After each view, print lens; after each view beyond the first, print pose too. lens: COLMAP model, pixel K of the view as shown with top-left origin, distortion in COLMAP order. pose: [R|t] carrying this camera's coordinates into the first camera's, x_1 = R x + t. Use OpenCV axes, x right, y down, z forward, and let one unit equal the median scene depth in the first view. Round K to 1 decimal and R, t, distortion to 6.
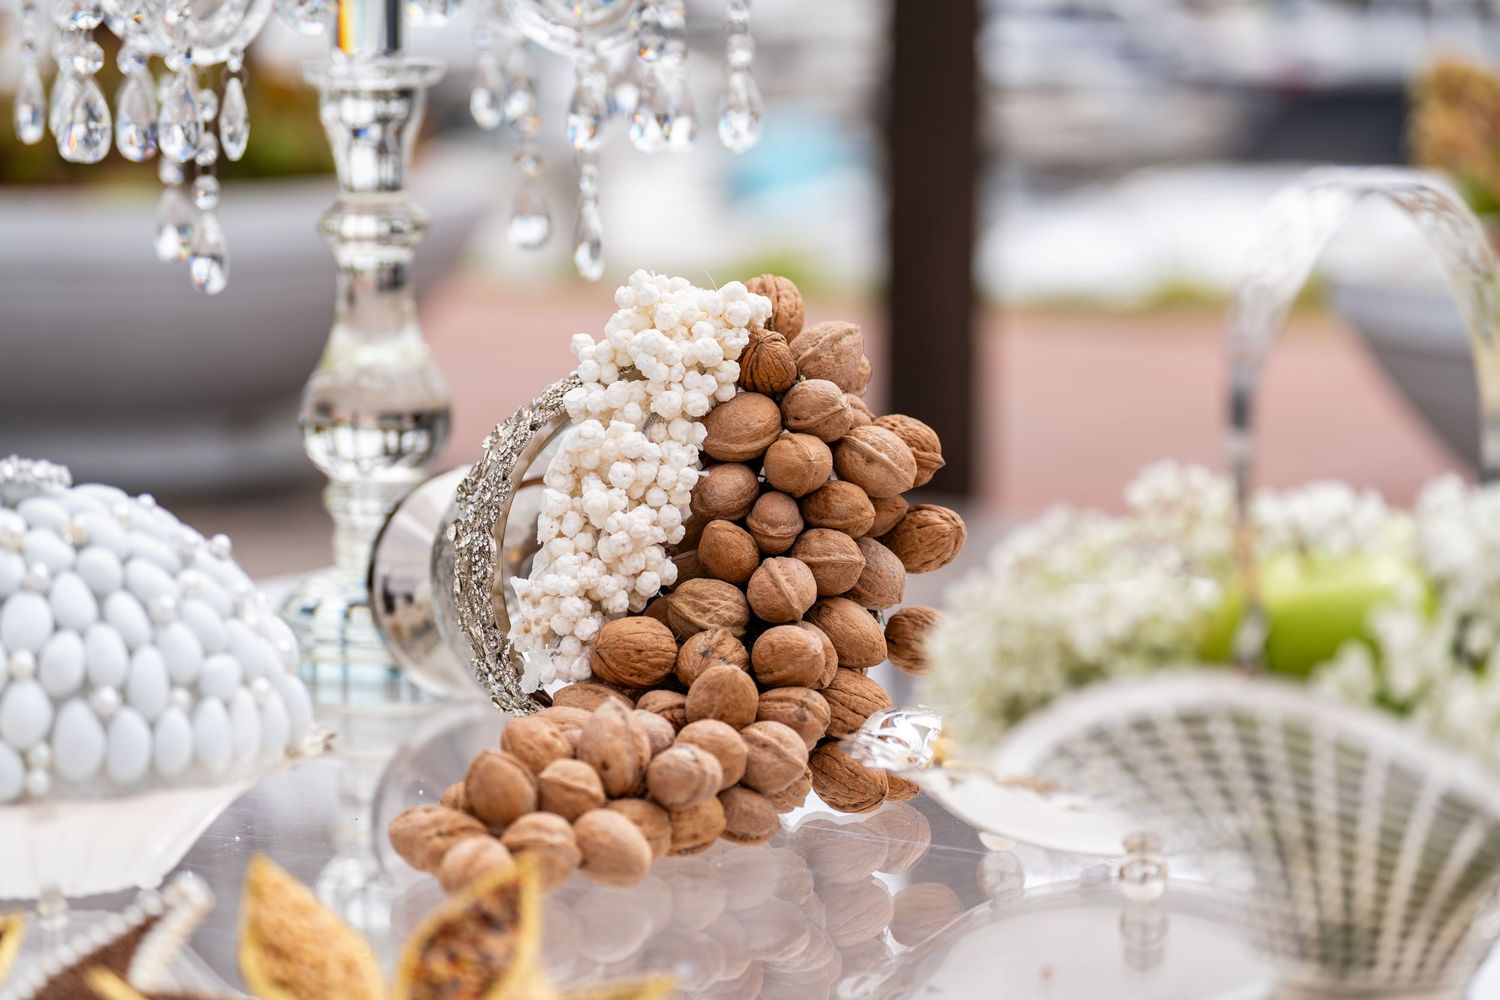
lens RADIAL K [[4106.6, 0, 750.1], [0, 4106.6, 500.0], [0, 0, 1]] dist [-0.189716, 0.000000]
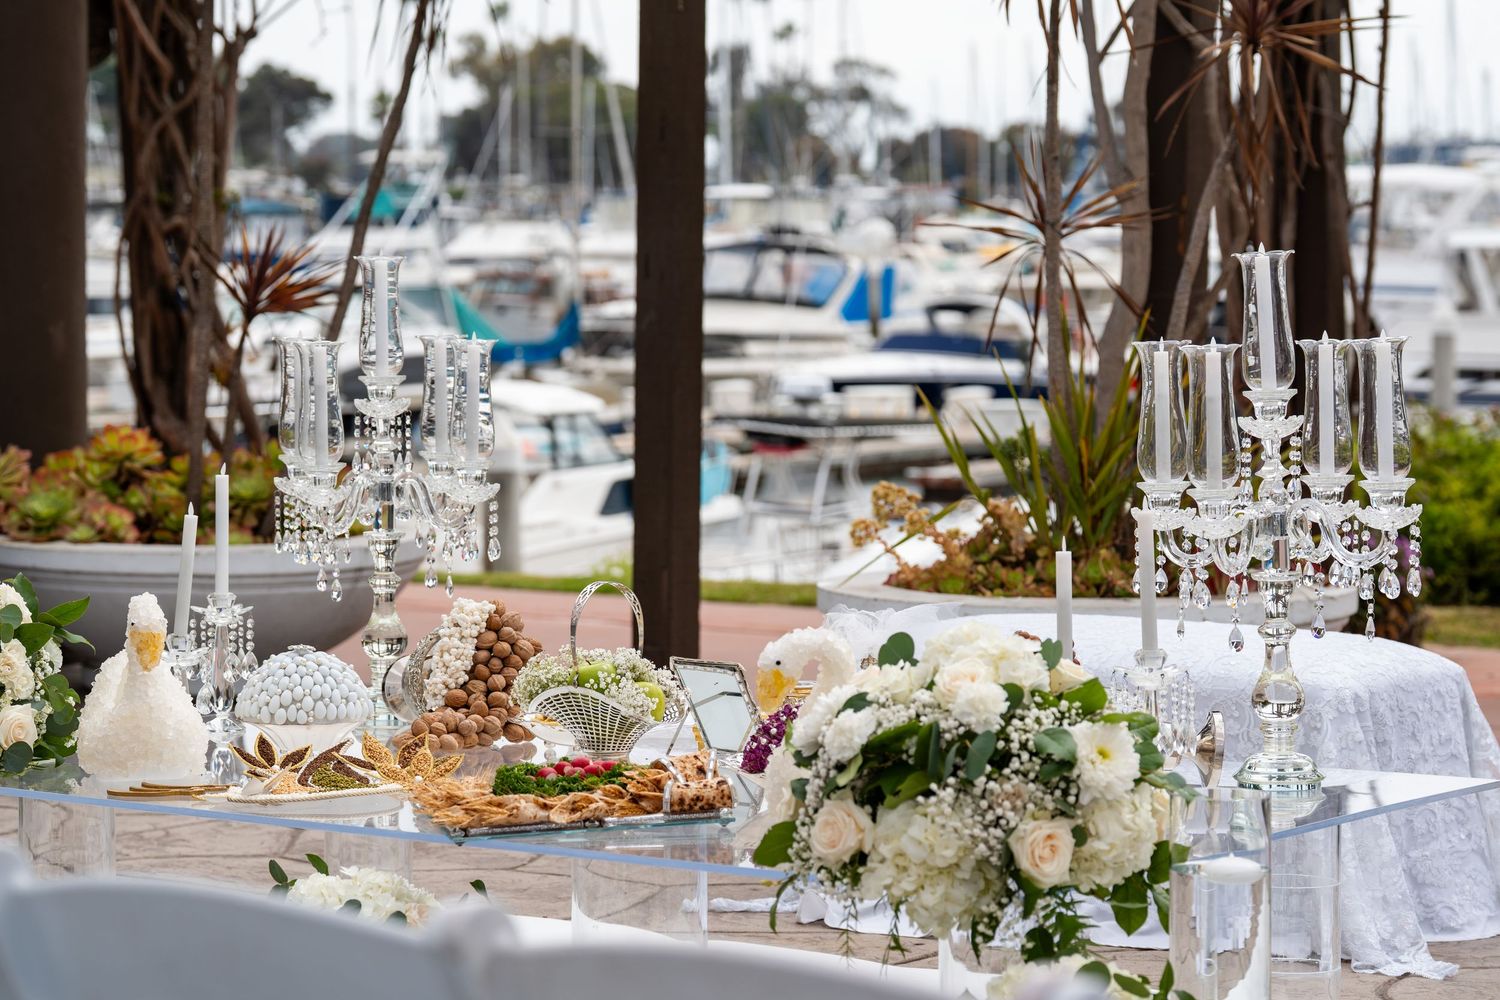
lens RADIAL K [[4020.1, 0, 750.0], [0, 4020.1, 500.6], [0, 0, 1]] dist [0.015879, 0.000000]
pose [[0.999854, 0.006422, 0.015859, 0.178155], [-0.005278, 0.997452, -0.071145, 0.114524], [-0.016275, 0.071051, 0.997340, -2.649330]]
